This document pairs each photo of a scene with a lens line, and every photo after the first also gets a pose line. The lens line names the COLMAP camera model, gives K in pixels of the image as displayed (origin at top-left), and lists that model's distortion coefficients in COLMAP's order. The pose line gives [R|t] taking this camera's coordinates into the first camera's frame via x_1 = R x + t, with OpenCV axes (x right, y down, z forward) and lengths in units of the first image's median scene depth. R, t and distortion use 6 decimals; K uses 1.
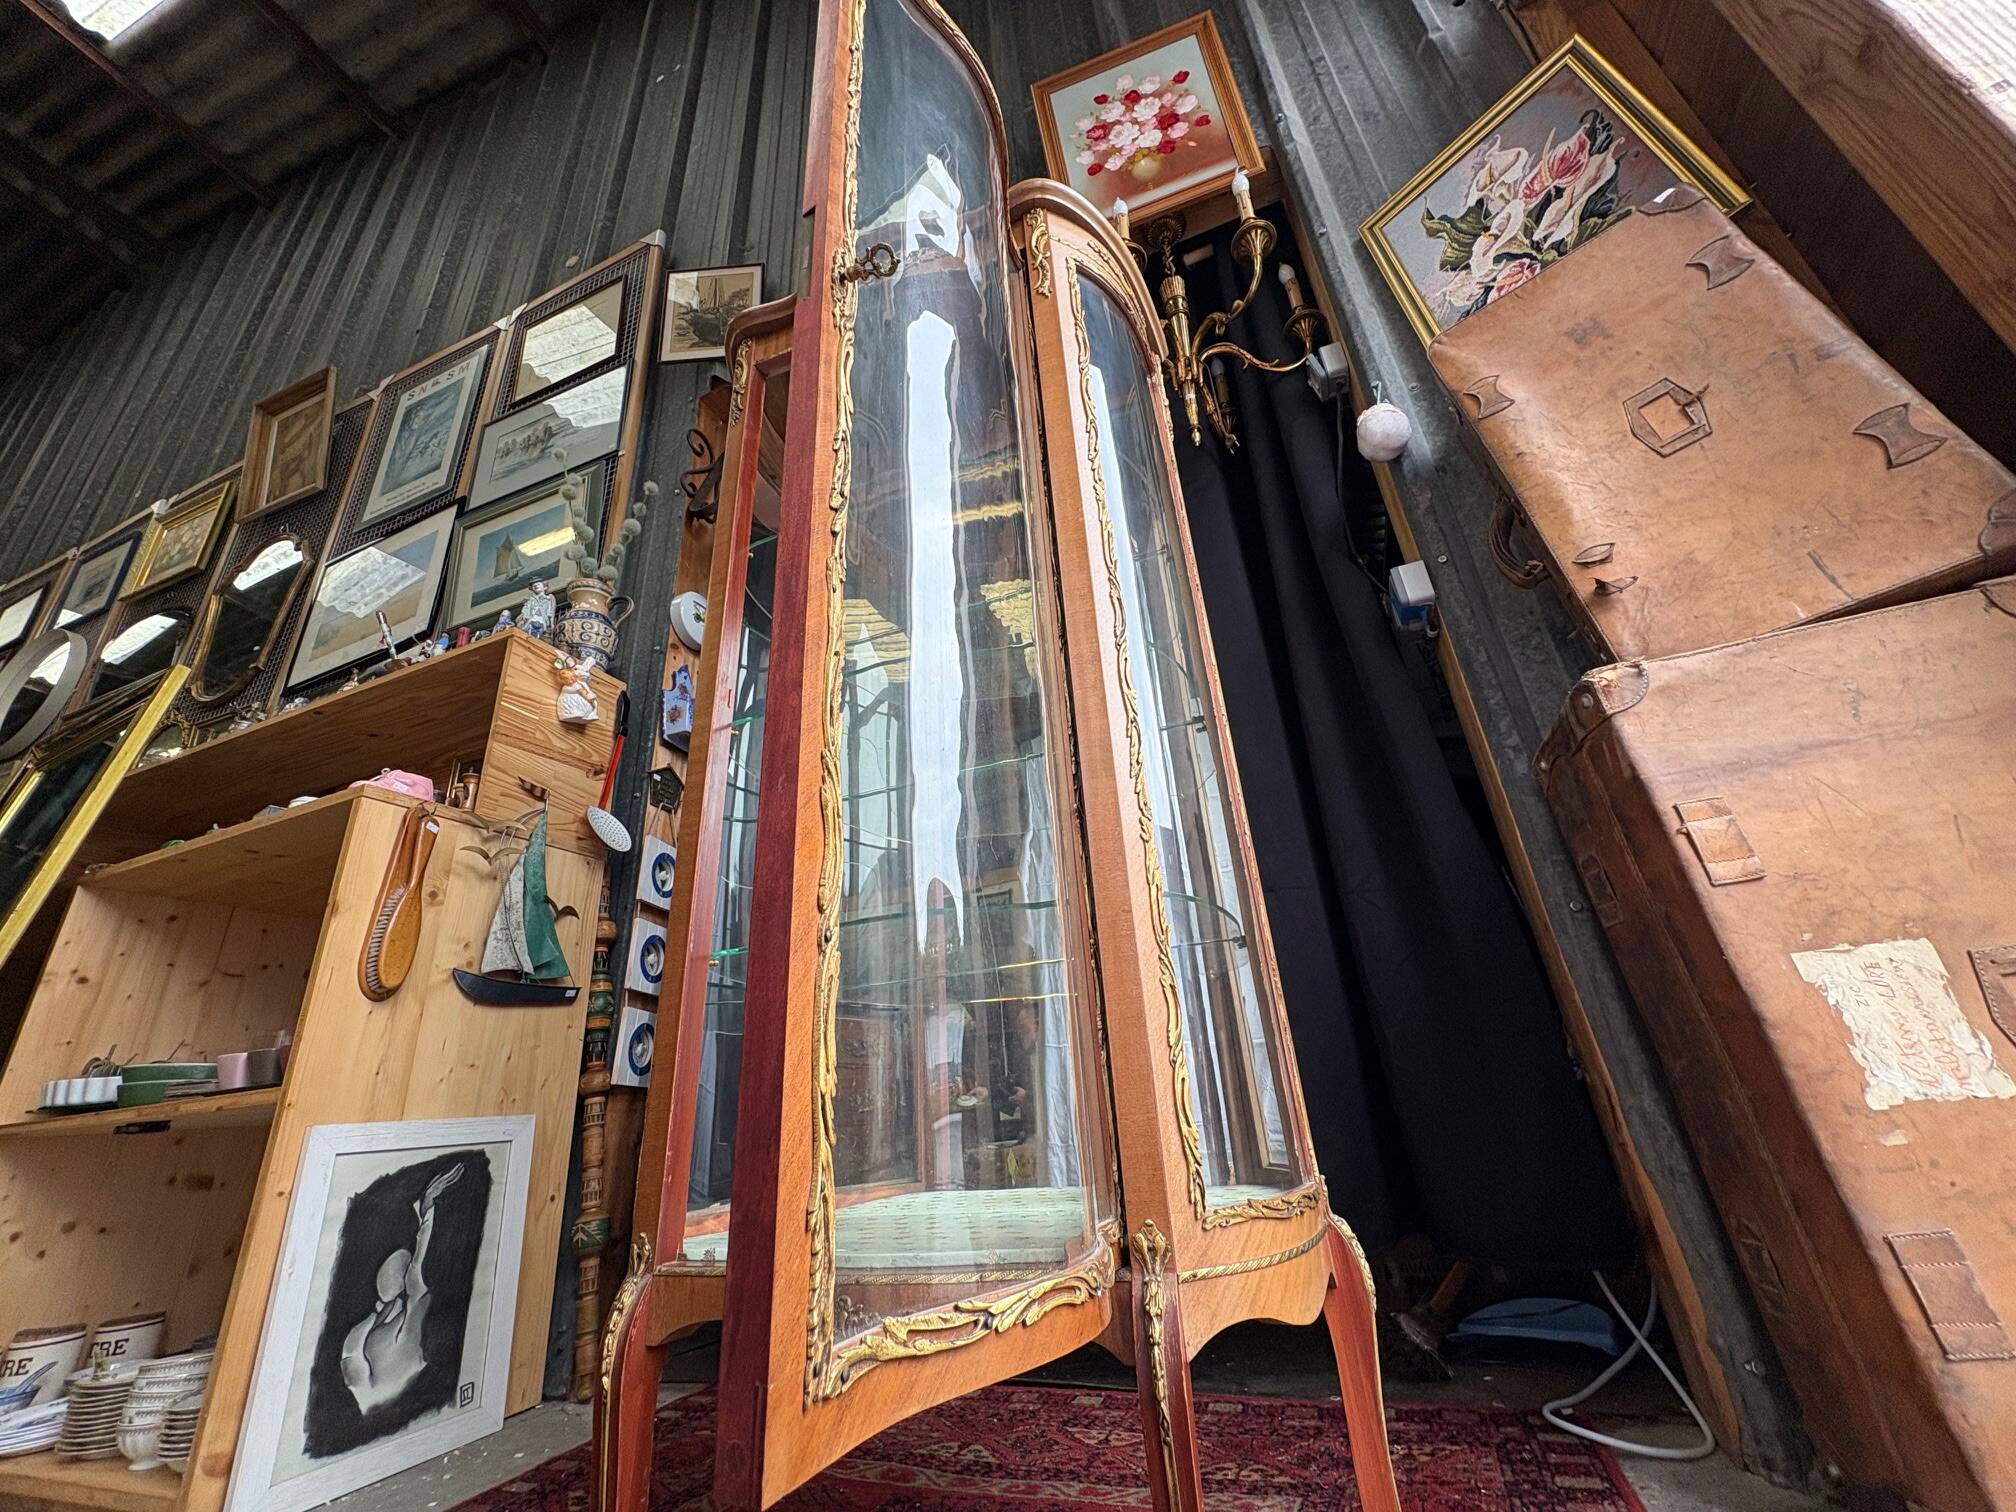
lens RADIAL K [[807.3, 0, 1002.3], [0, 807.3, 748.1], [0, 0, 1]] dist [-0.001421, 0.000357]
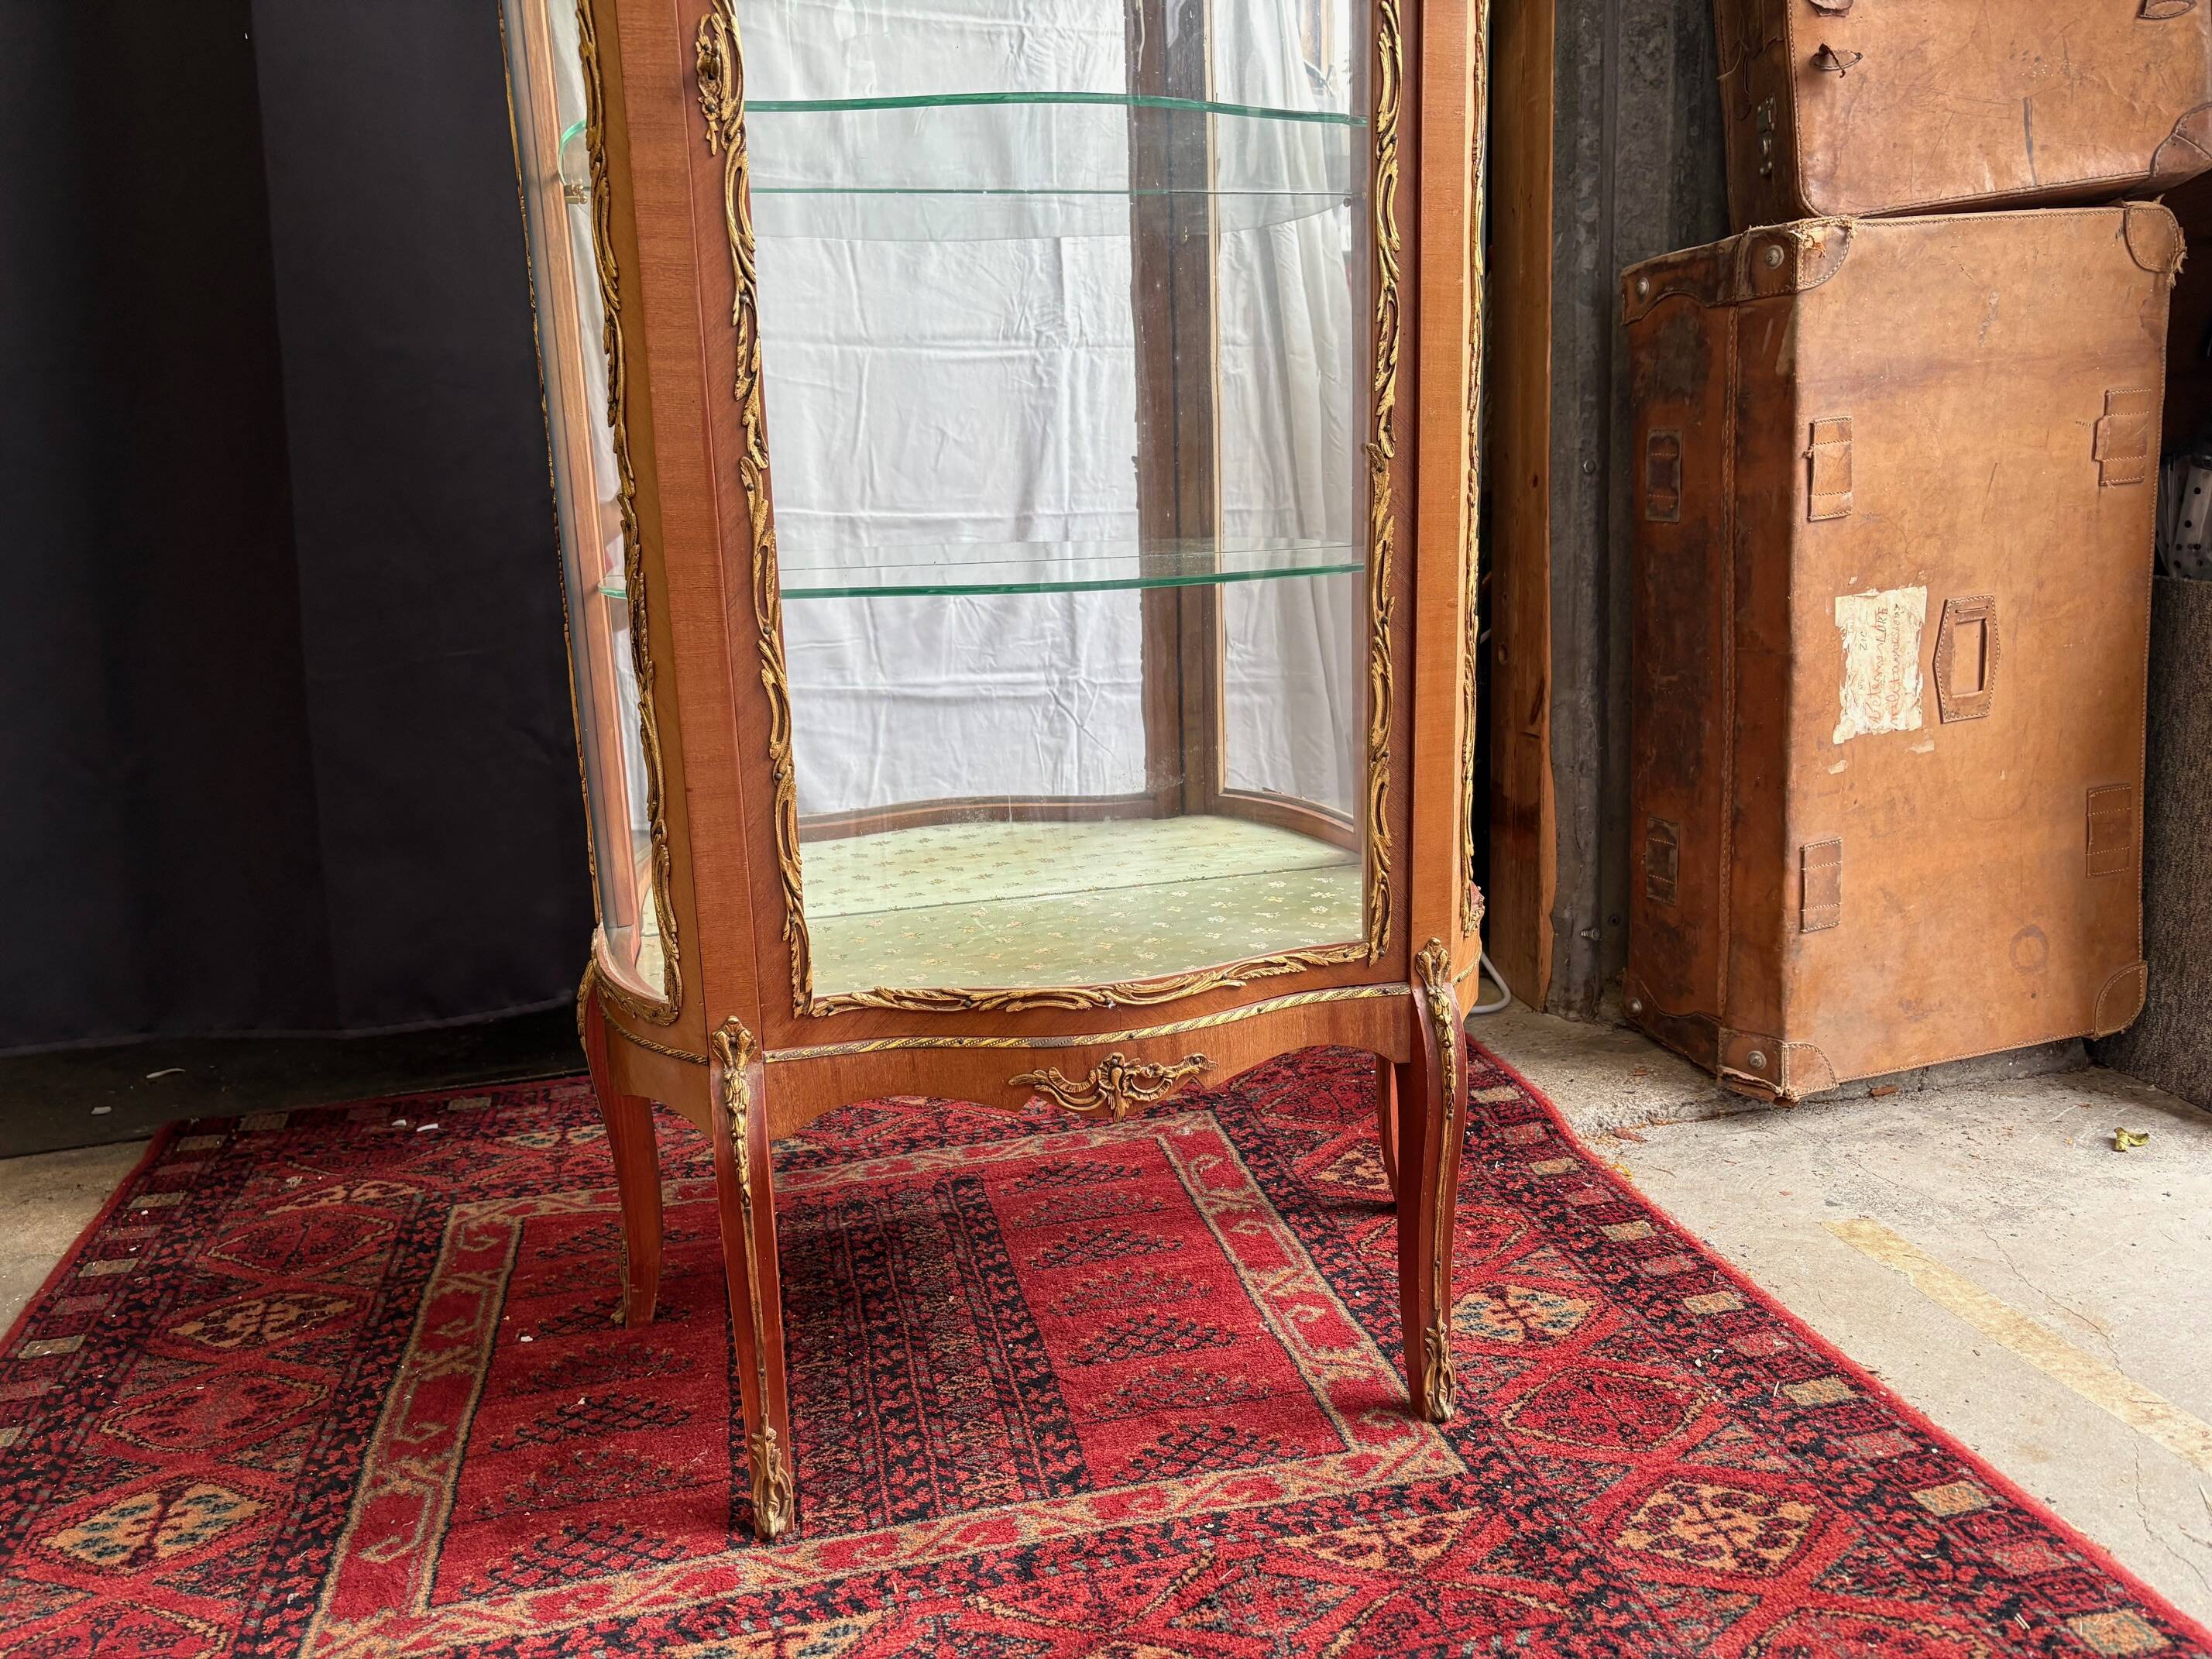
lens RADIAL K [[1709.2, 0, 1104.2], [0, 1709.2, 843.9], [0, 0, 1]] dist [0.032171, -0.038868]
pose [[0.805328, -0.100546, 0.584241, -0.465269], [-0.260534, 0.825215, 0.501141, -0.146809], [-0.532512, -0.555798, 0.638373, -0.002924]]
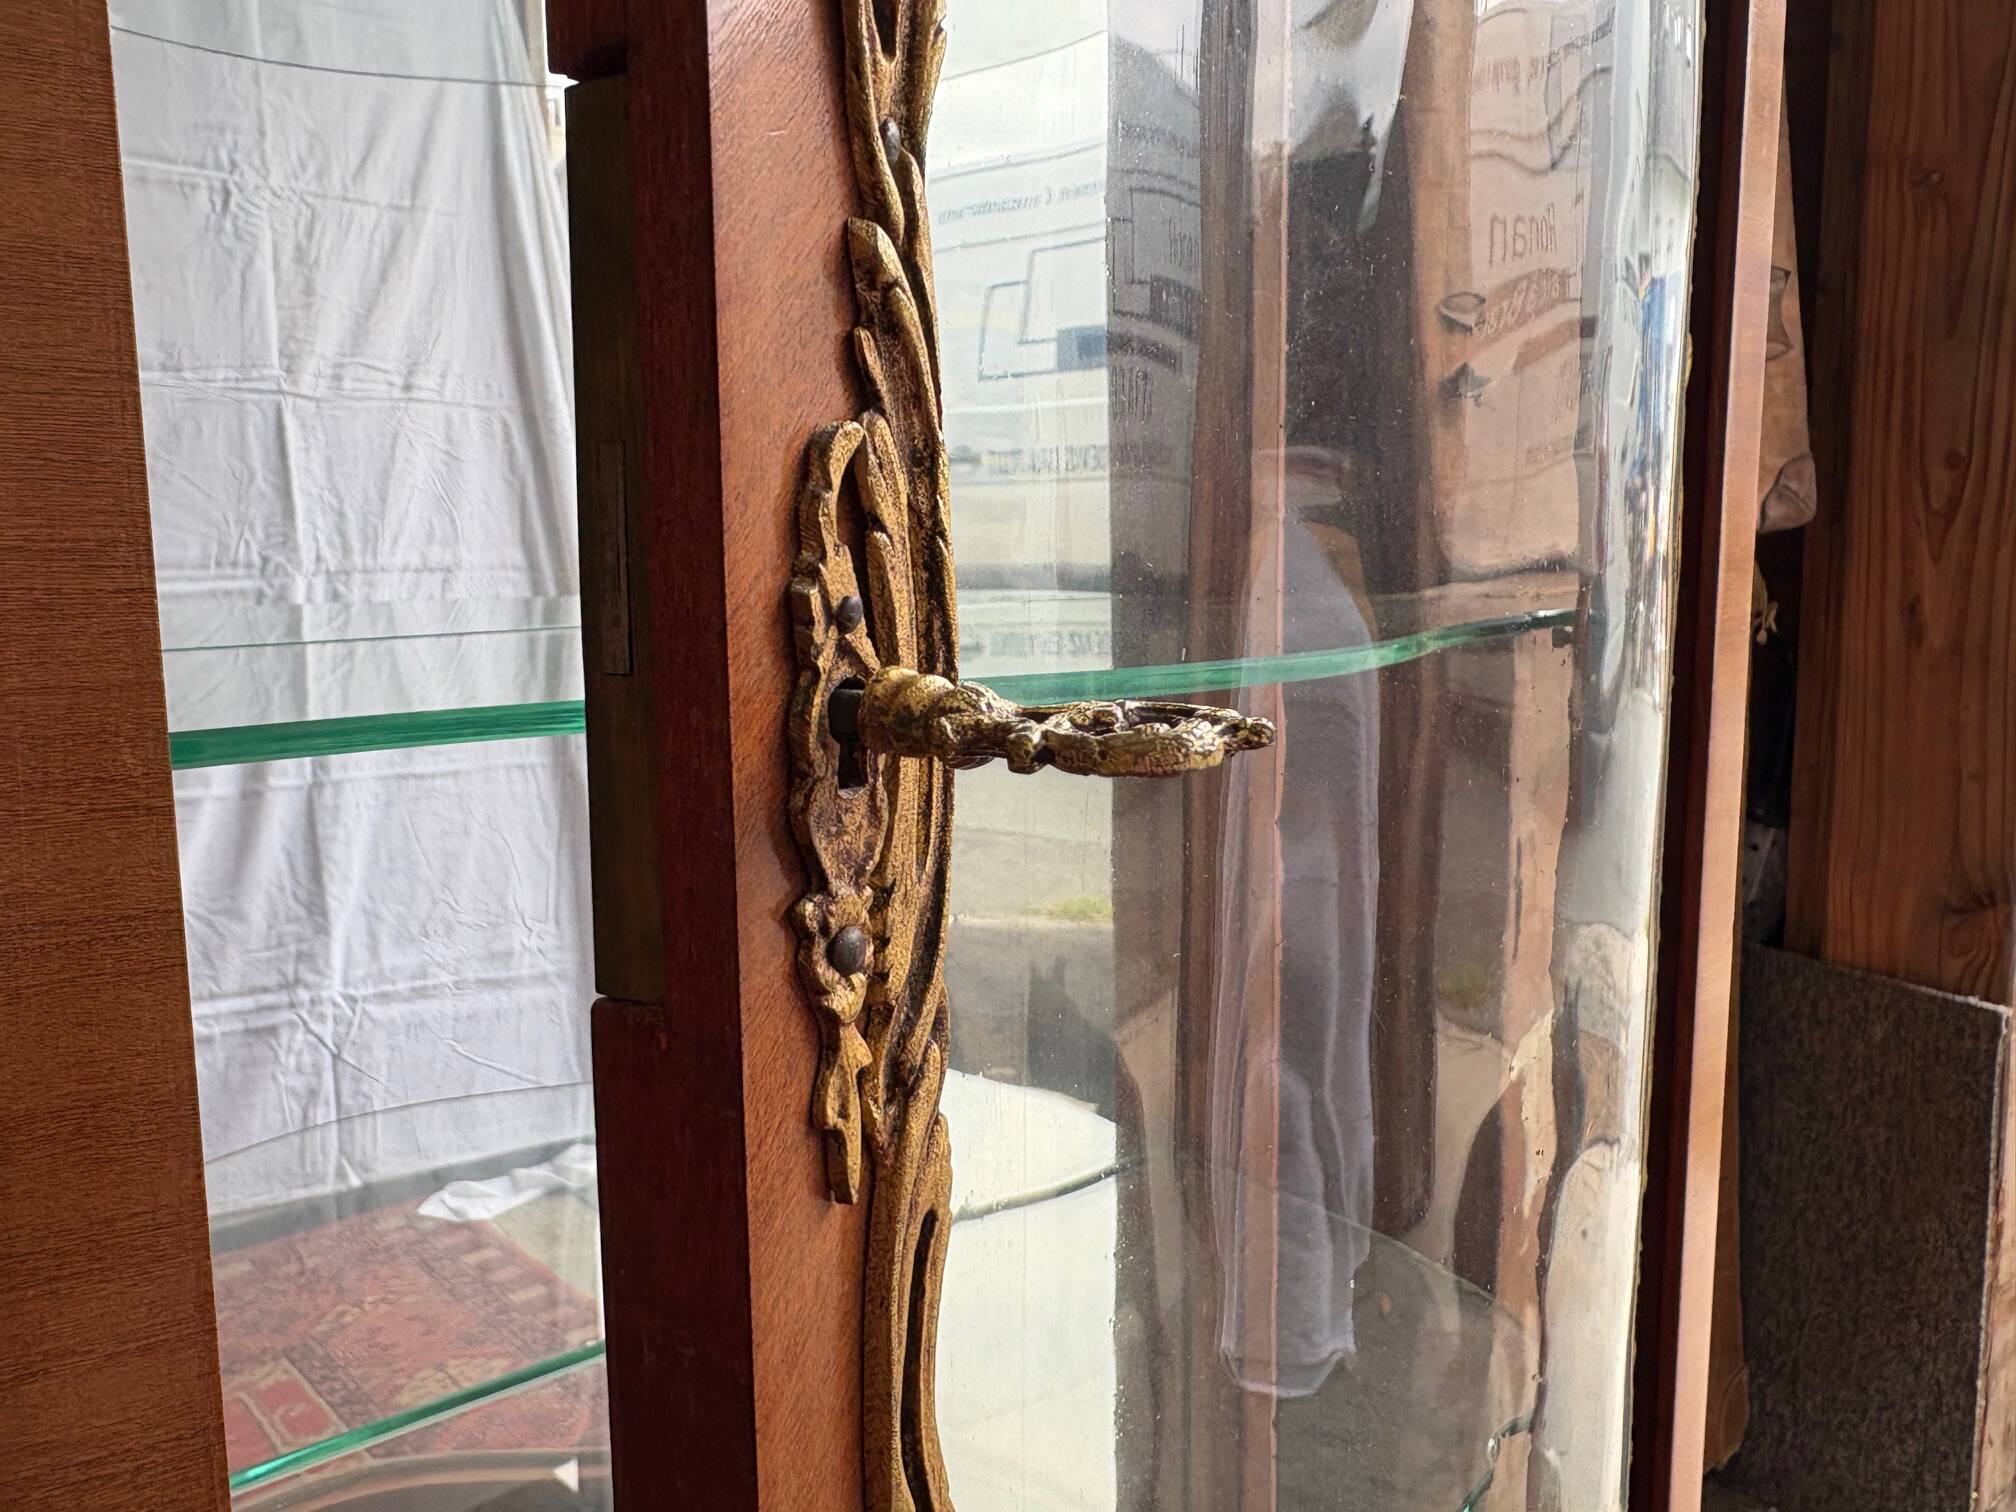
lens RADIAL K [[1557.8, 0, 860.6], [0, 1557.8, 757.4], [0, 0, 1]] dist [0.032171, -0.038868]
pose [[0.488650, -0.065757, 0.869999, -0.302081], [-0.379083, 0.882114, 0.279591, -0.070018], [-0.785823, -0.466424, 0.406118, 0.505575]]
